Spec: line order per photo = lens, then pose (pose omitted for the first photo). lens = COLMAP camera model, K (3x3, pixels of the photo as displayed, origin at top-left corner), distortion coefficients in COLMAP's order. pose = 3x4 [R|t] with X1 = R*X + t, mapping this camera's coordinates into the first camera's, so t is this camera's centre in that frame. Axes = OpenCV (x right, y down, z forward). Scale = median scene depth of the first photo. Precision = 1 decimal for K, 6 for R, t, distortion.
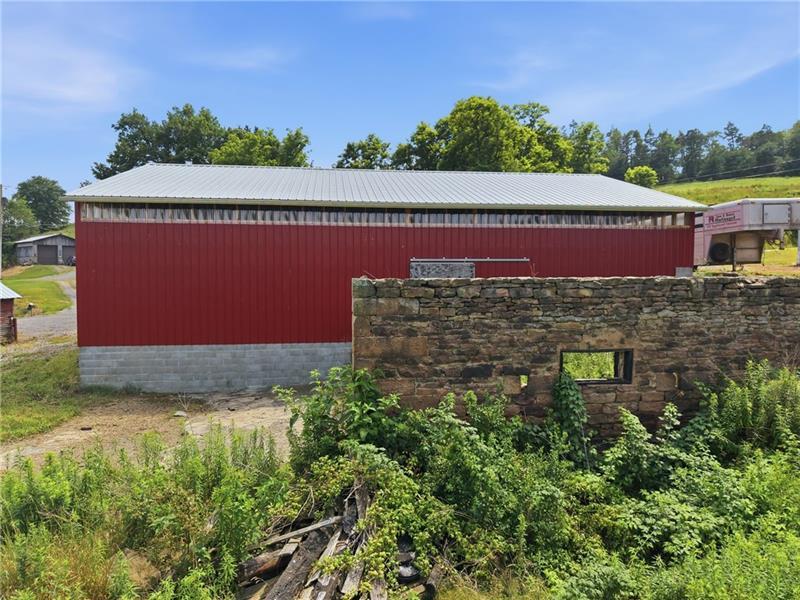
lens RADIAL K [[529.3, 0, 400.0], [0, 529.3, 300.0], [0, 0, 1]] dist [0.039414, -0.037183]
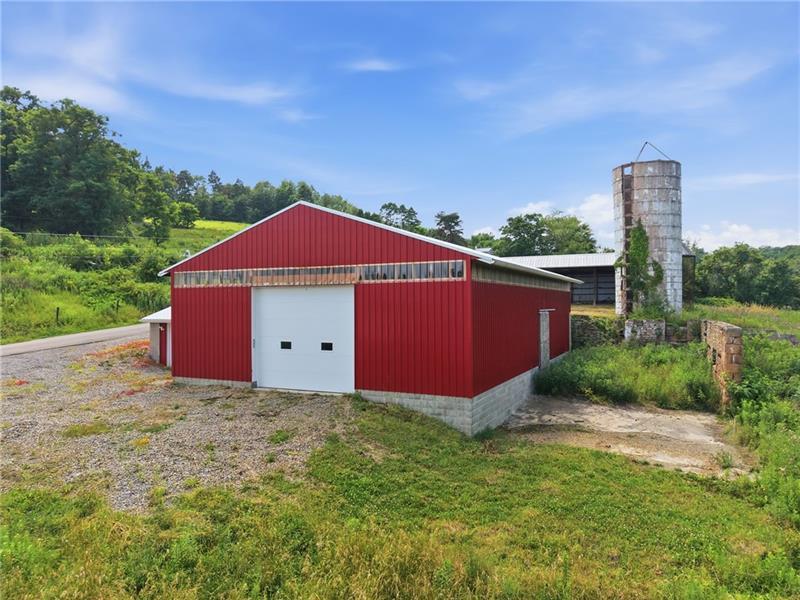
lens RADIAL K [[529.3, 0, 400.0], [0, 529.3, 300.0], [0, 0, 1]] dist [0.039414, -0.037183]
pose [[0.557845, 0.006571, 0.829919, -0.634534], [0.033389, 0.998981, -0.030352, -0.032156], [-0.829273, 0.044642, 0.557058, 0.205933]]
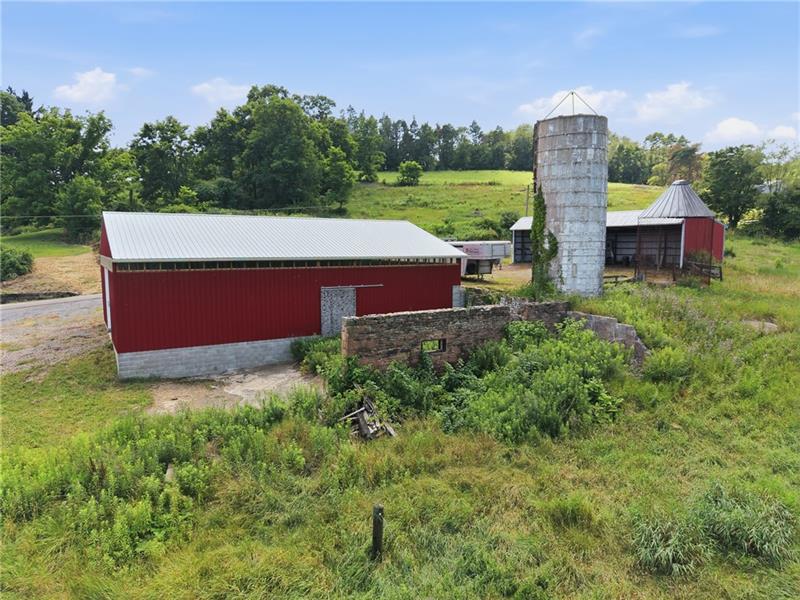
lens RADIAL K [[529.3, 0, 400.0], [0, 529.3, 300.0], [0, 0, 1]] dist [0.039414, -0.037183]
pose [[0.915324, -0.040636, 0.400662, -0.192269], [0.015264, 0.997682, 0.066315, -0.065053], [-0.402429, -0.054584, 0.913823, -0.301934]]
